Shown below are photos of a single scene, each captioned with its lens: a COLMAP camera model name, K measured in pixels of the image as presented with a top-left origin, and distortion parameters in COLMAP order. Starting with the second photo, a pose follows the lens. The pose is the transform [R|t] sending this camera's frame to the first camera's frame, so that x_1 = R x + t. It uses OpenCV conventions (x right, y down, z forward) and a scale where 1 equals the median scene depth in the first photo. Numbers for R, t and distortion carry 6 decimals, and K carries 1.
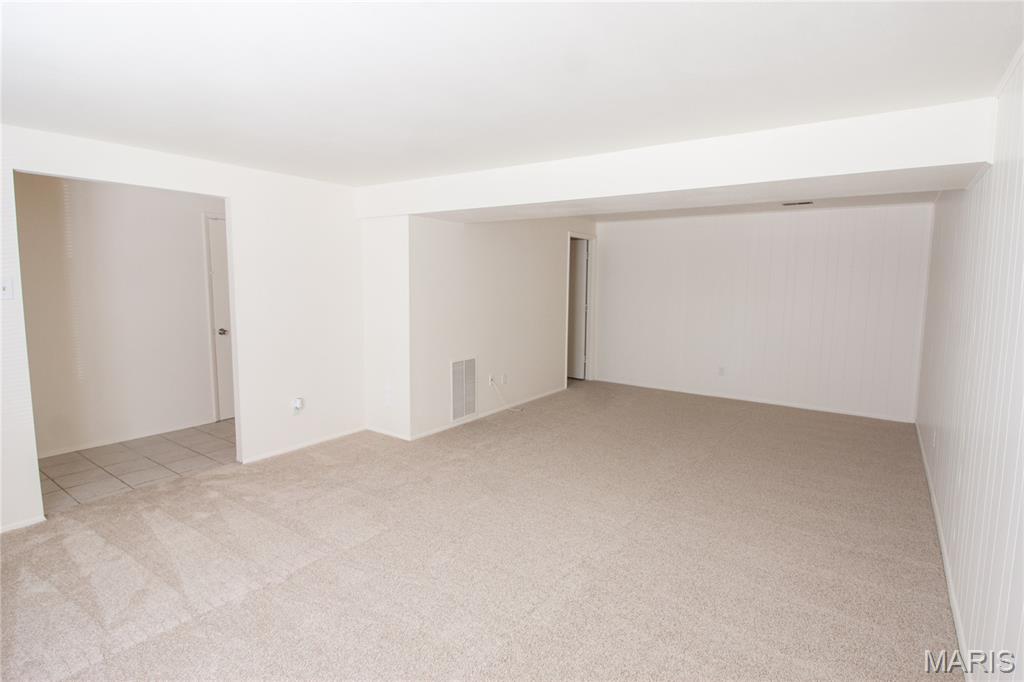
lens RADIAL K [[523.4, 0, 511.0], [0, 523.4, 339.1], [0, 0, 1]] dist [-0.004051, -0.000700]
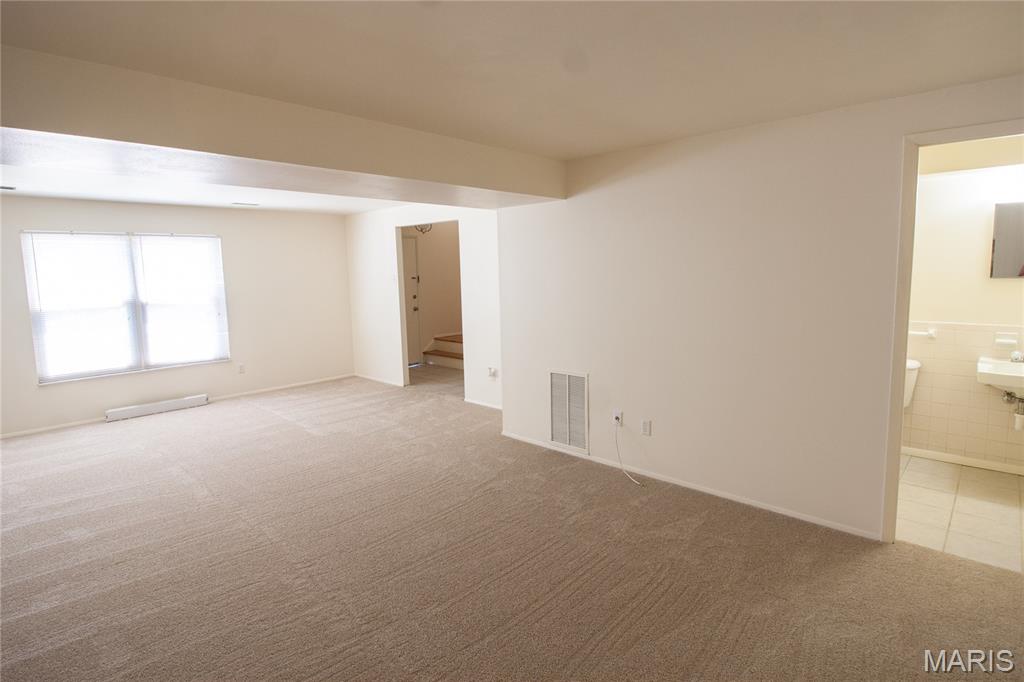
lens RADIAL K [[523.4, 0, 512.3], [0, 523.4, 337.6], [0, 0, 1]] dist [-0.004051, -0.000700]
pose [[-0.129095, 0.116403, -0.984777, 0.688385], [-0.100238, 0.986468, 0.129743, -0.106885], [0.986553, 0.115462, -0.115680, 1.010831]]
